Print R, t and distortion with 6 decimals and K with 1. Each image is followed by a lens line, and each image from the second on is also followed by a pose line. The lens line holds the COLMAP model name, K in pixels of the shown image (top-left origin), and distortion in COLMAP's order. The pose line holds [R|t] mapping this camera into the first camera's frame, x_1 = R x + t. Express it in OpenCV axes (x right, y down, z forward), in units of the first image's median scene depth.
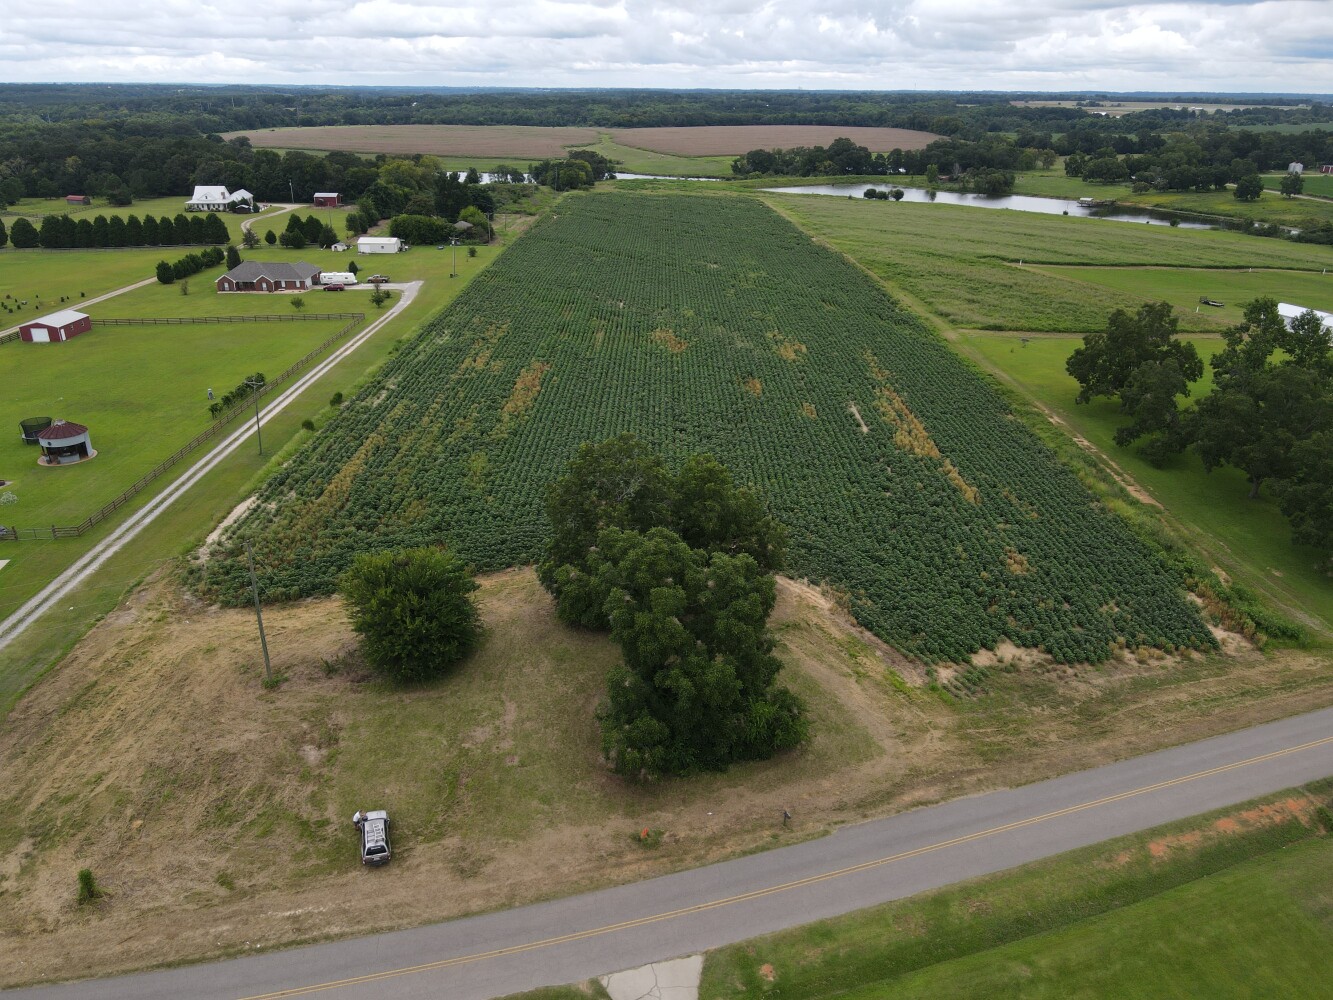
lens RADIAL K [[984.2, 0, 666.5], [0, 984.2, 500.0], [0, 0, 1]] dist [-0.000380, 0.025725]
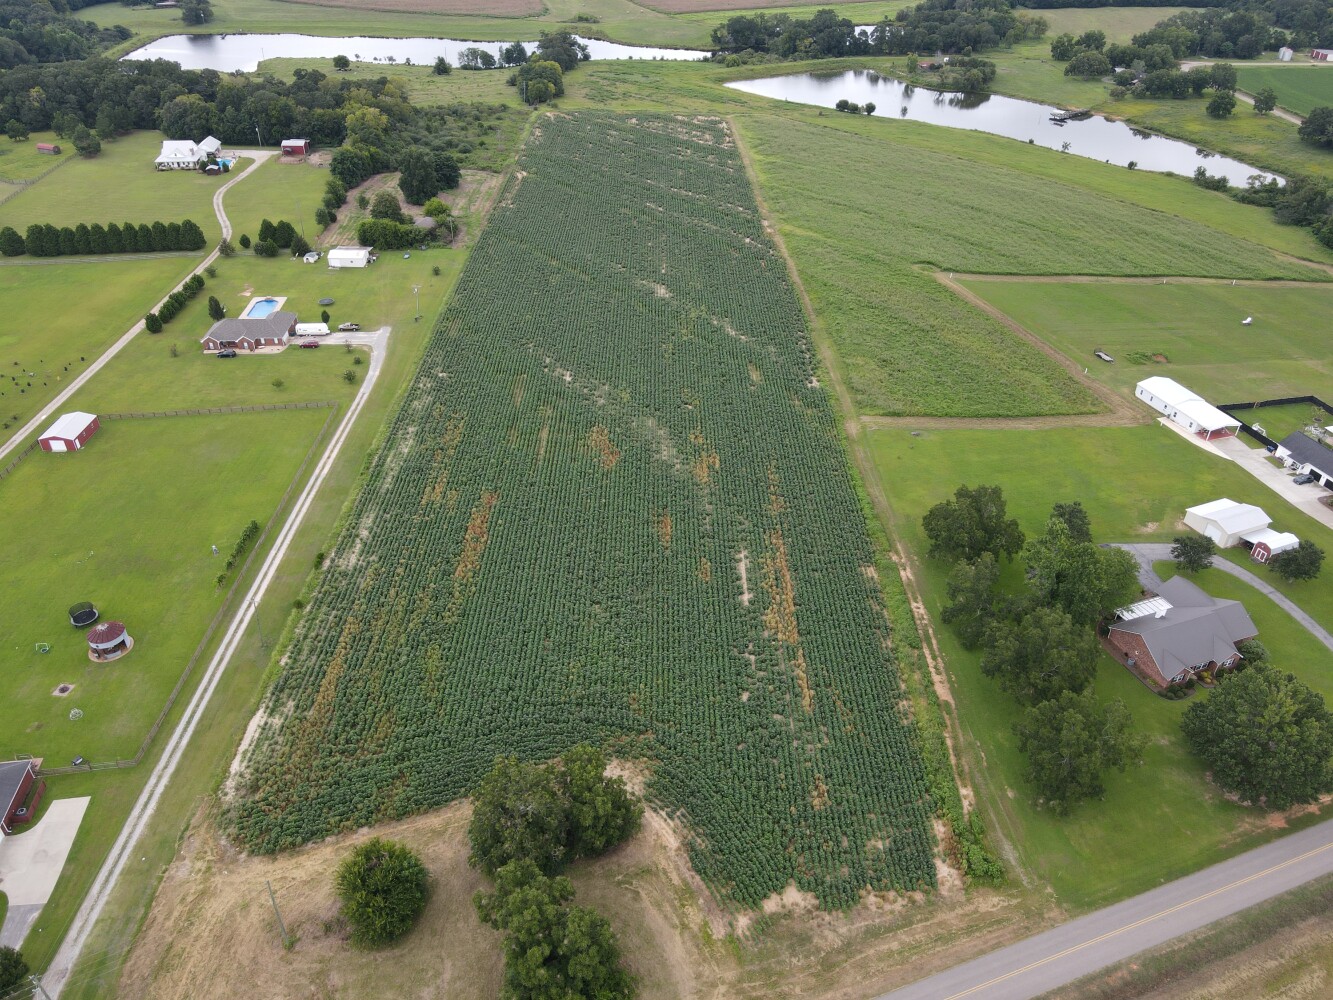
lens RADIAL K [[984.2, 0, 666.5], [0, 984.2, 500.0], [0, 0, 1]] dist [-0.000380, 0.025725]
pose [[0.999899, 0.008894, 0.011095, 0.124222], [-0.010877, 0.980963, 0.193888, -0.626863], [-0.009159, -0.193989, 0.980961, -0.286442]]
